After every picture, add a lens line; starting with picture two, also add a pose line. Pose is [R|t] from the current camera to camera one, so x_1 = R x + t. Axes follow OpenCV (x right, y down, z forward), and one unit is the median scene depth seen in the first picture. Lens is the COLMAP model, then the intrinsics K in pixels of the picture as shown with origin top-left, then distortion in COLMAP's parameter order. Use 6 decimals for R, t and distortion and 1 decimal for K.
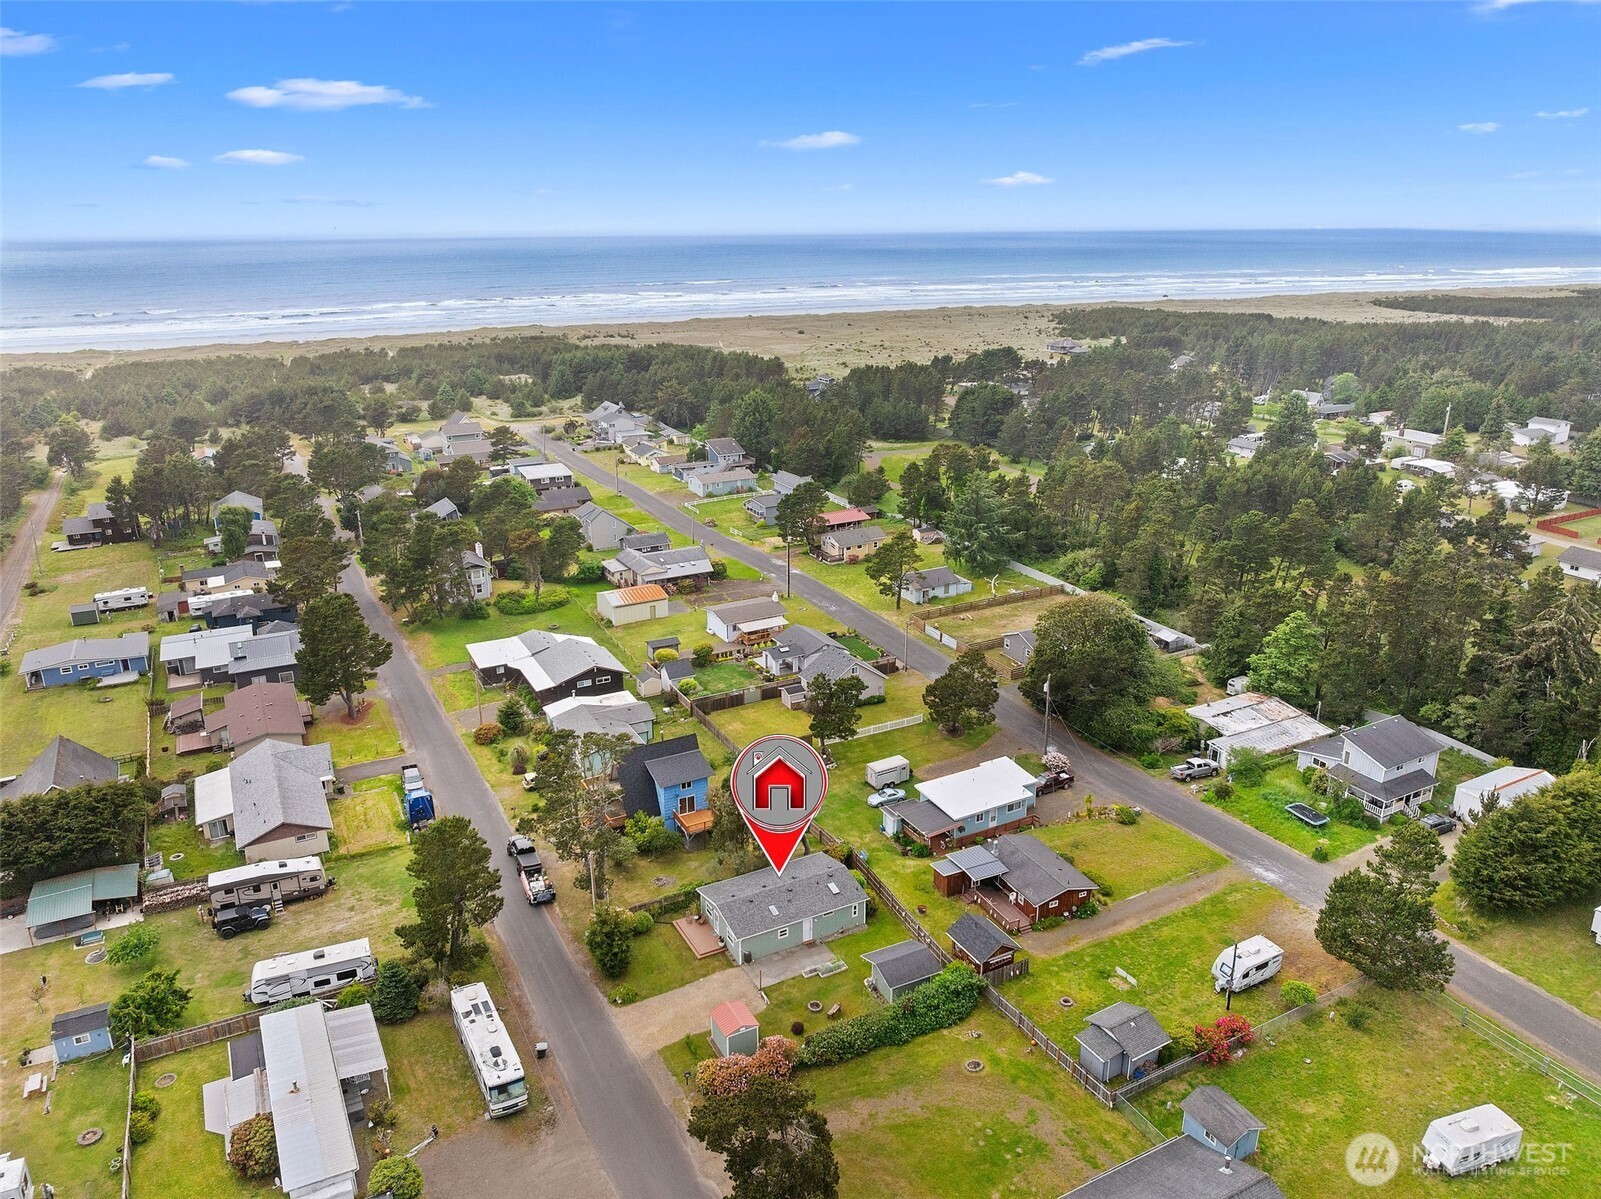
lens RADIAL K [[1124.2, 0, 806.5], [0, 1124.2, 593.1], [0, 0, 1]] dist [-0.007002, -0.066246]
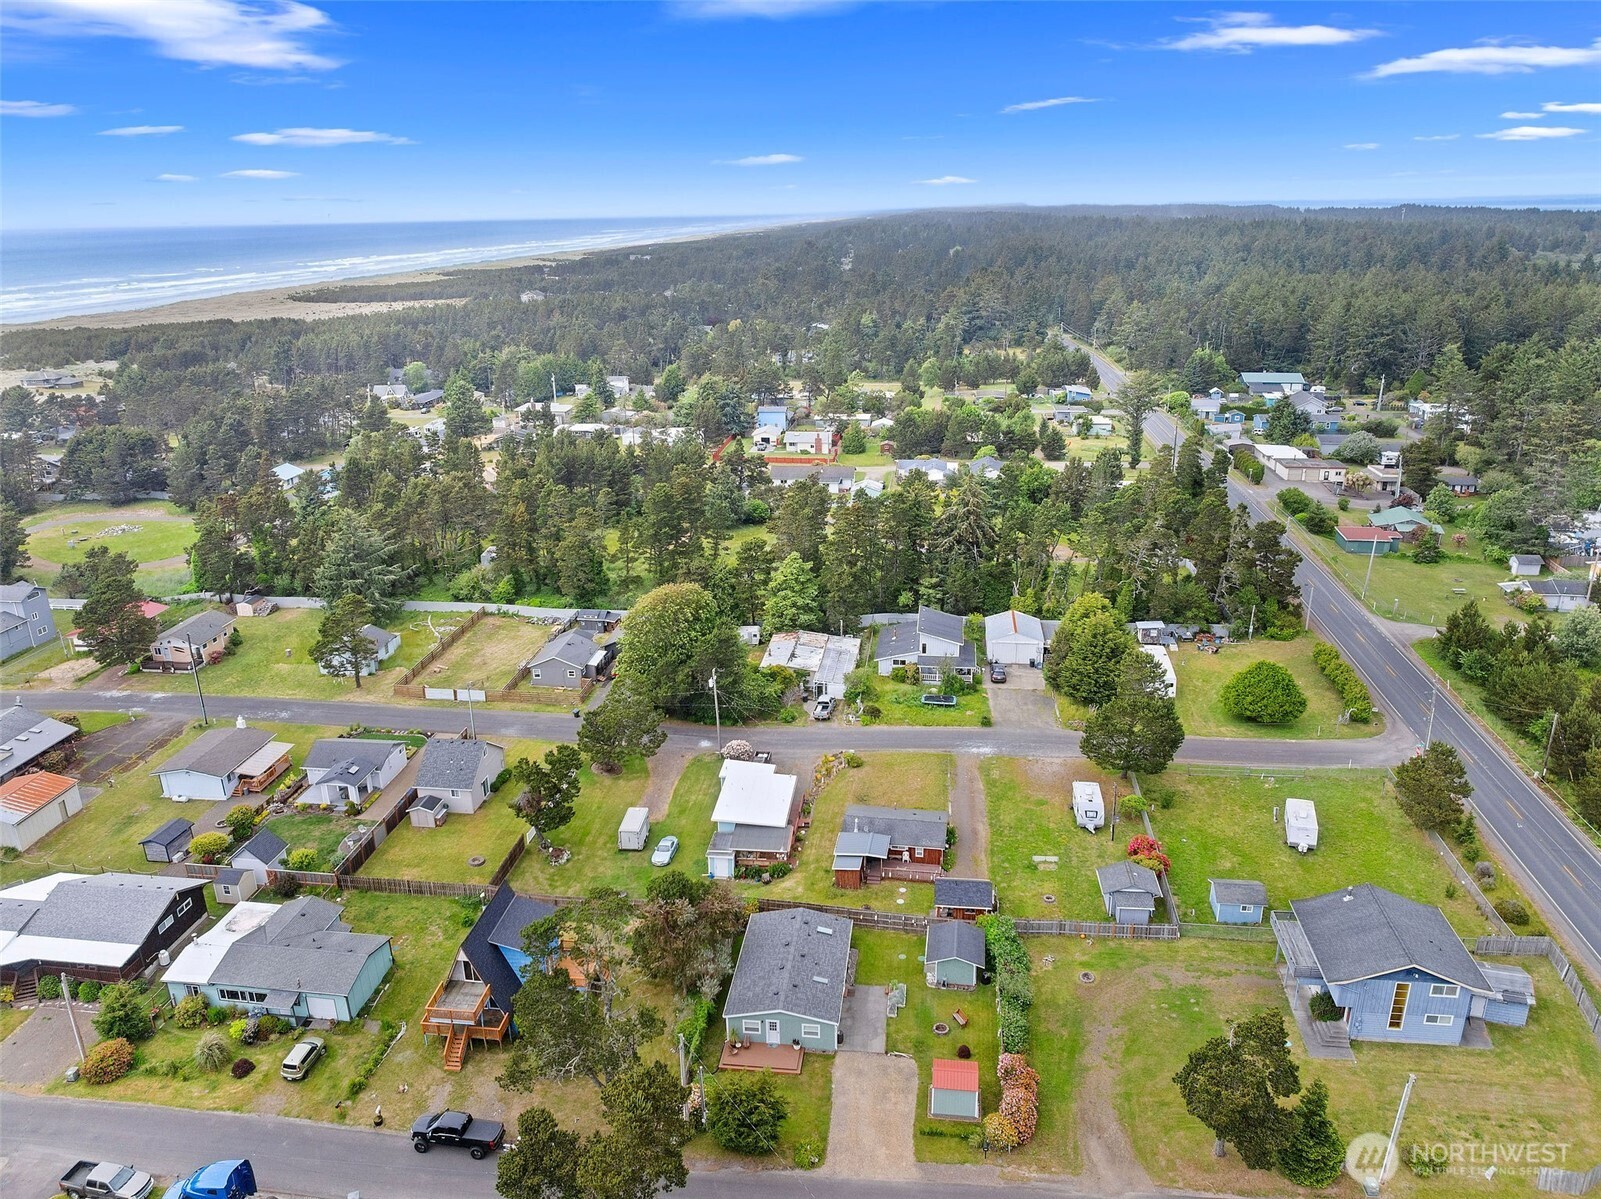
lens RADIAL K [[1124.2, 0, 806.5], [0, 1124.2, 593.1], [0, 0, 1]] dist [-0.007002, -0.066246]
pose [[0.578056, -0.272599, 0.769118, -0.427658], [0.272168, 0.952985, 0.133210, -0.089753], [-0.769270, 0.132326, 0.625071, 0.272497]]
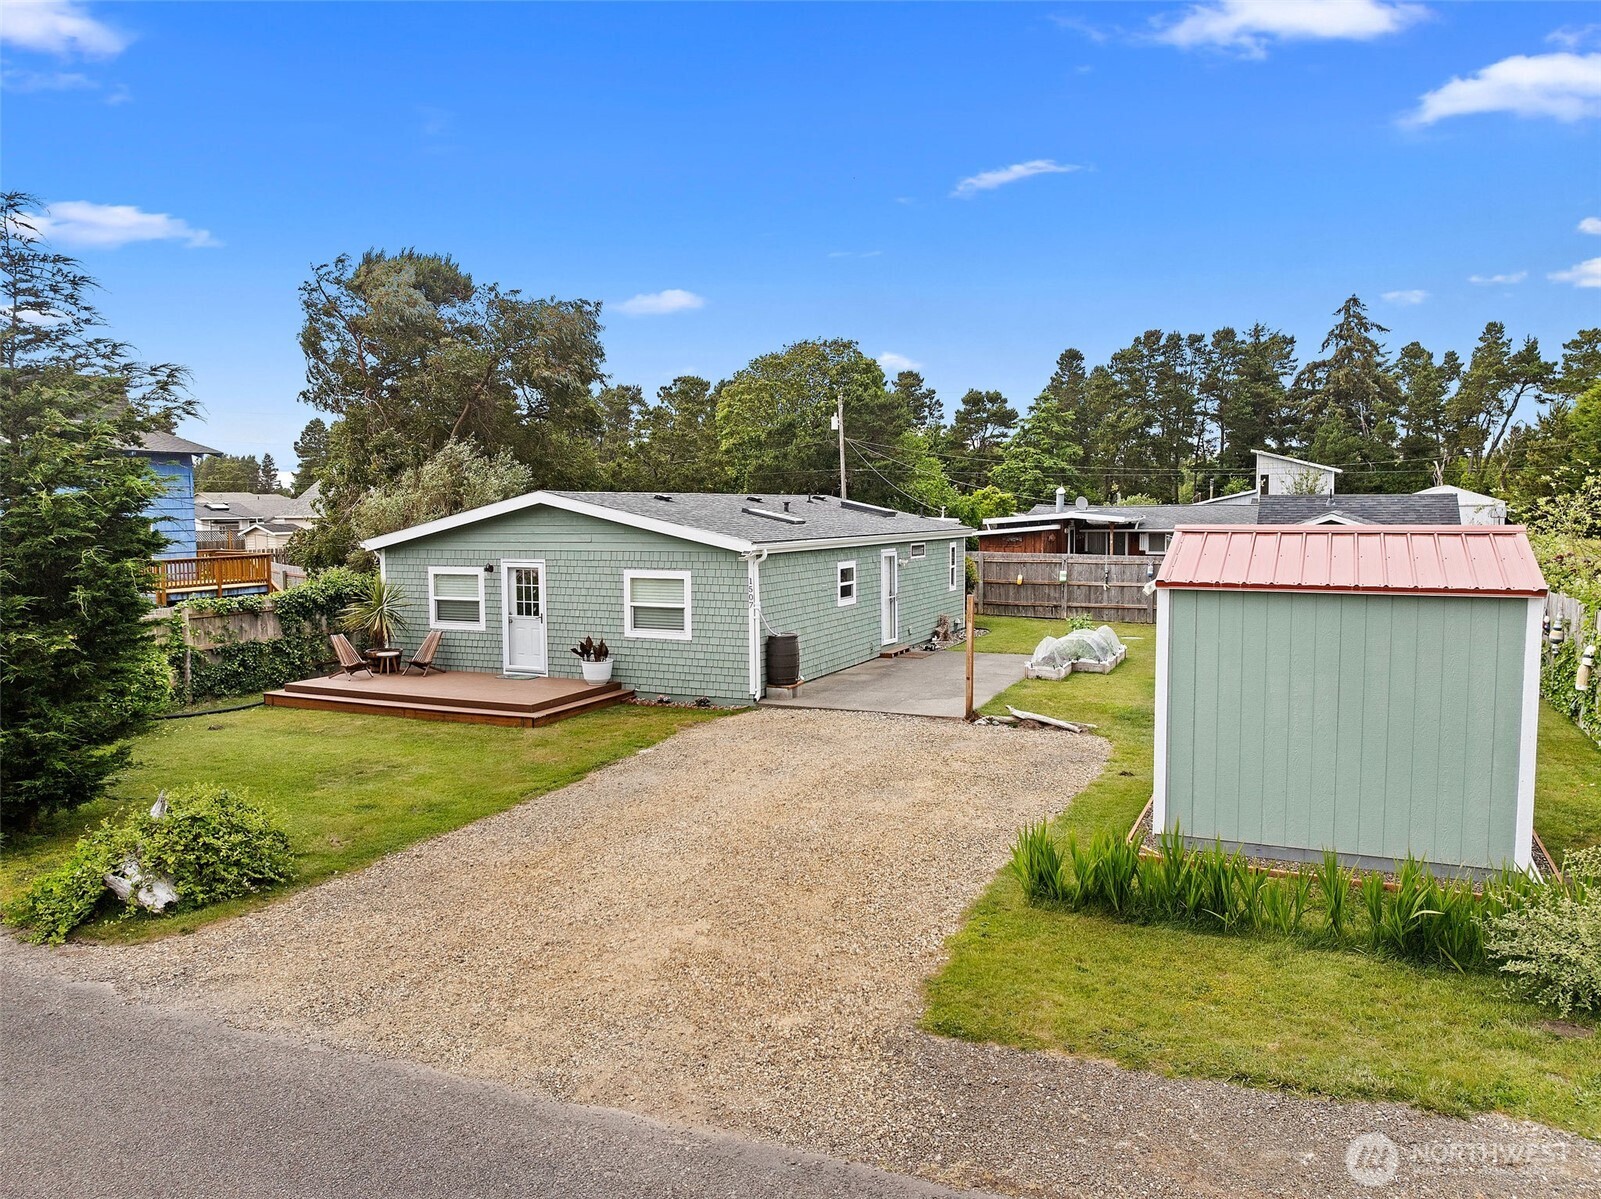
lens RADIAL K [[1124.2, 0, 806.5], [0, 1124.2, 593.1], [0, 0, 1]] dist [-0.007002, -0.066246]
pose [[0.798306, -0.049995, 0.600173, -0.110621], [0.196650, 0.963565, -0.181304, 0.228735], [-0.569242, 0.262760, 0.779052, 0.545556]]
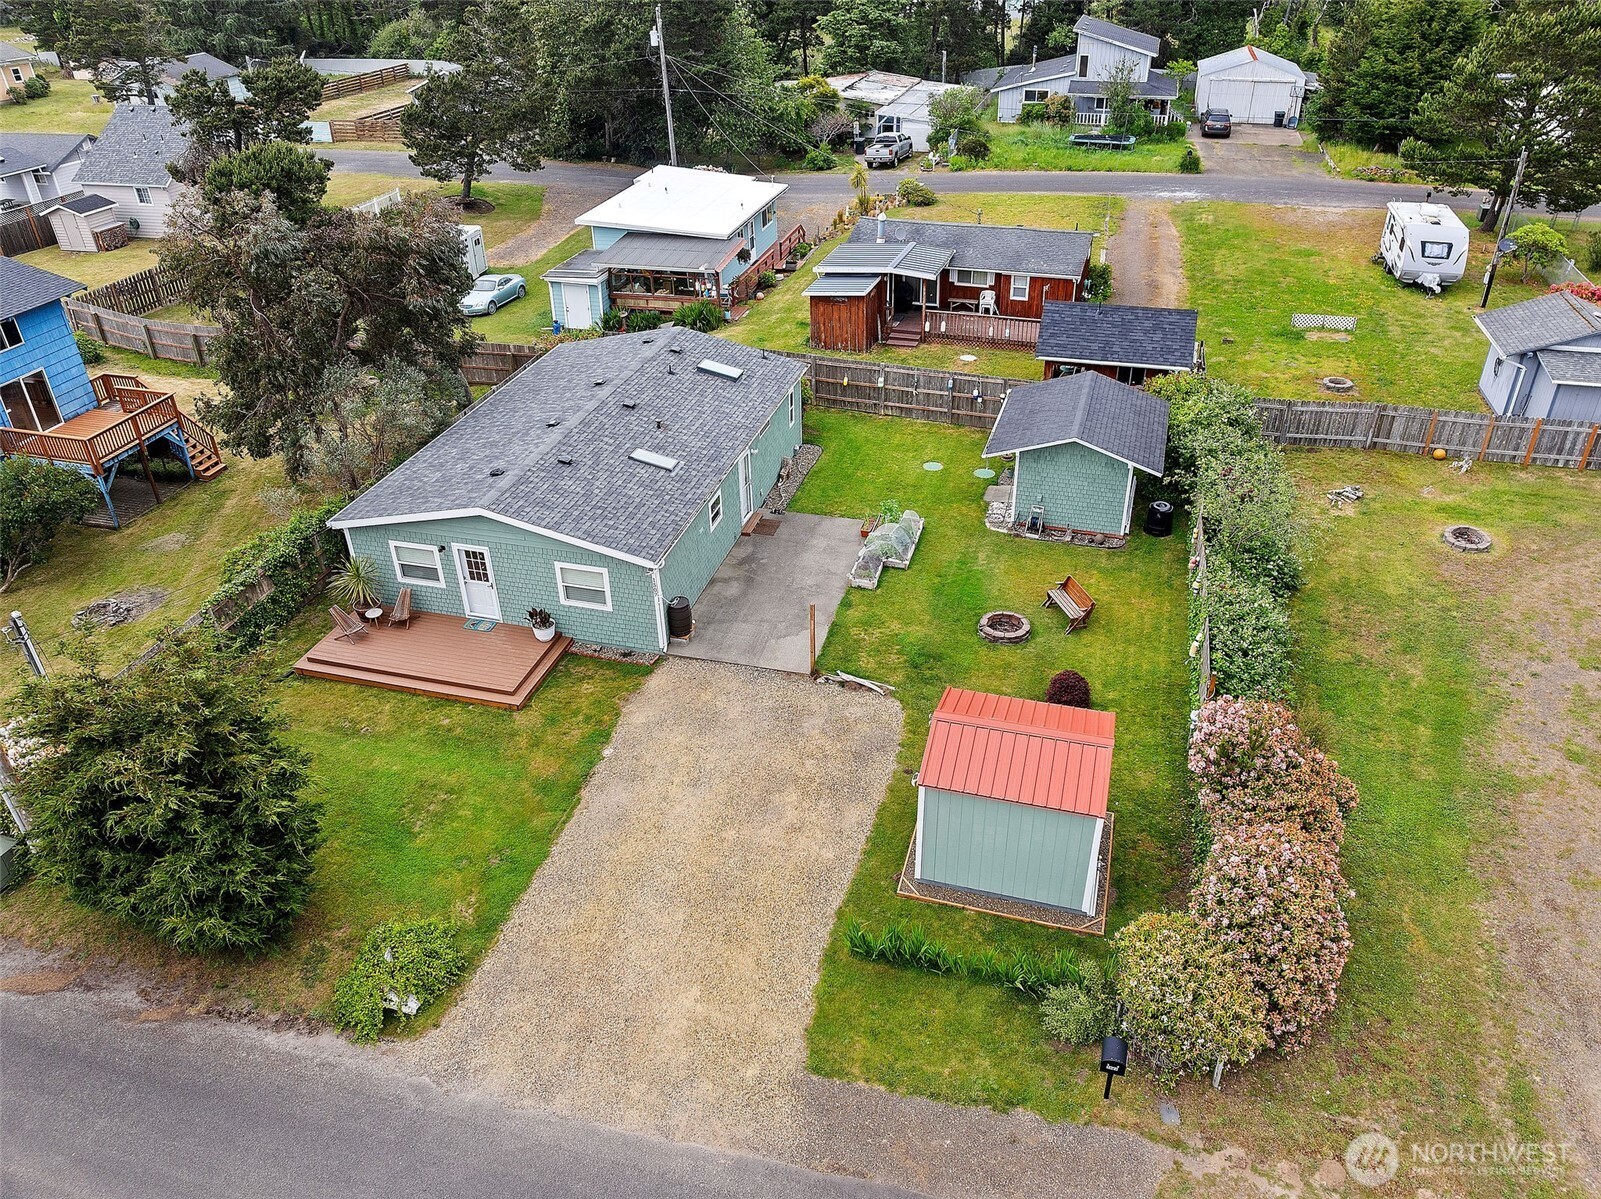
lens RADIAL K [[1124.2, 0, 806.5], [0, 1124.2, 593.1], [0, 0, 1]] dist [-0.007002, -0.066246]
pose [[0.693569, -0.392188, 0.604277, -0.129981], [0.243340, 0.917059, 0.315893, 0.154221], [-0.678047, -0.072049, 0.731479, 0.502444]]
